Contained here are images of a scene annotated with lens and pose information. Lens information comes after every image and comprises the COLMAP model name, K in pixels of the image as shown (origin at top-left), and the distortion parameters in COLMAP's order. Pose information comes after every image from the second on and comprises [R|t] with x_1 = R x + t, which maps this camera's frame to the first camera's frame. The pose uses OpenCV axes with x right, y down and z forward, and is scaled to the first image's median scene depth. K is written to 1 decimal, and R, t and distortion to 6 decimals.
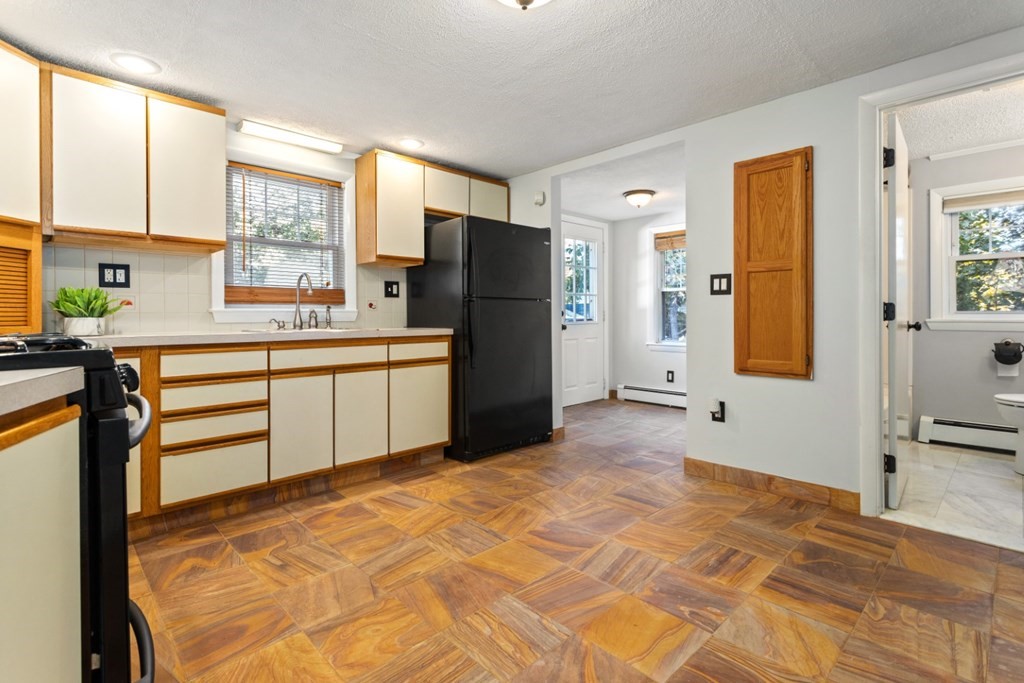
lens RADIAL K [[500.1, 0, 501.0], [0, 500.1, 318.7], [0, 0, 1]] dist [-0.001047, 0.005144]
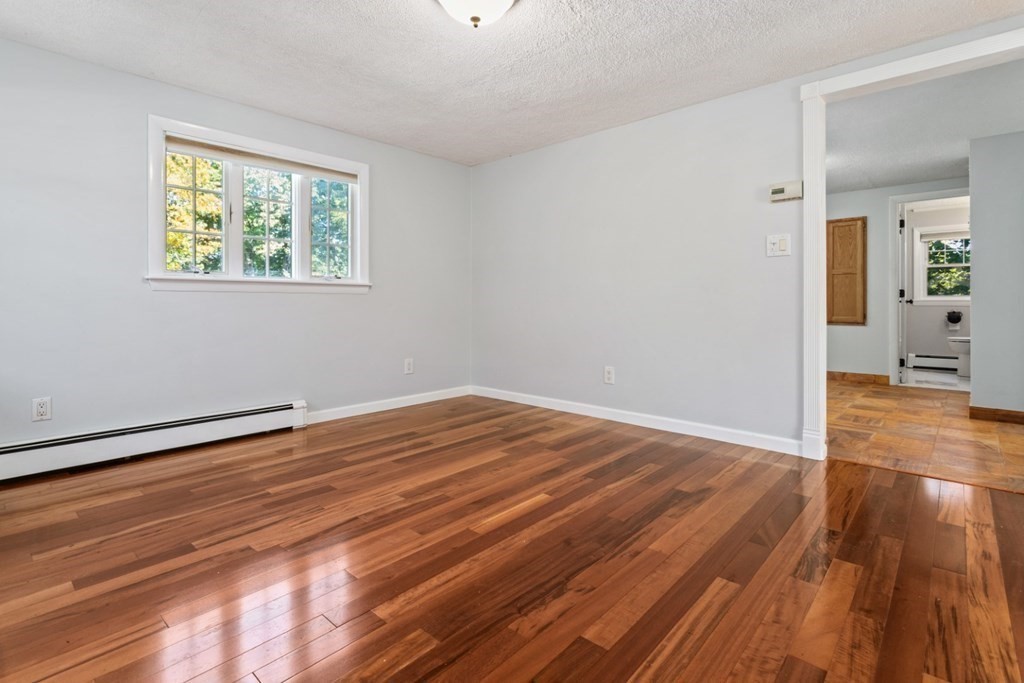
lens RADIAL K [[500.1, 0, 502.4], [0, 500.1, 304.6], [0, 0, 1]] dist [-0.001047, 0.005144]
pose [[0.998729, 0.005047, 0.050156, -1.007445], [-0.004757, 0.999971, -0.005899, 0.052377], [-0.050184, 0.005653, 0.998724, -1.027173]]
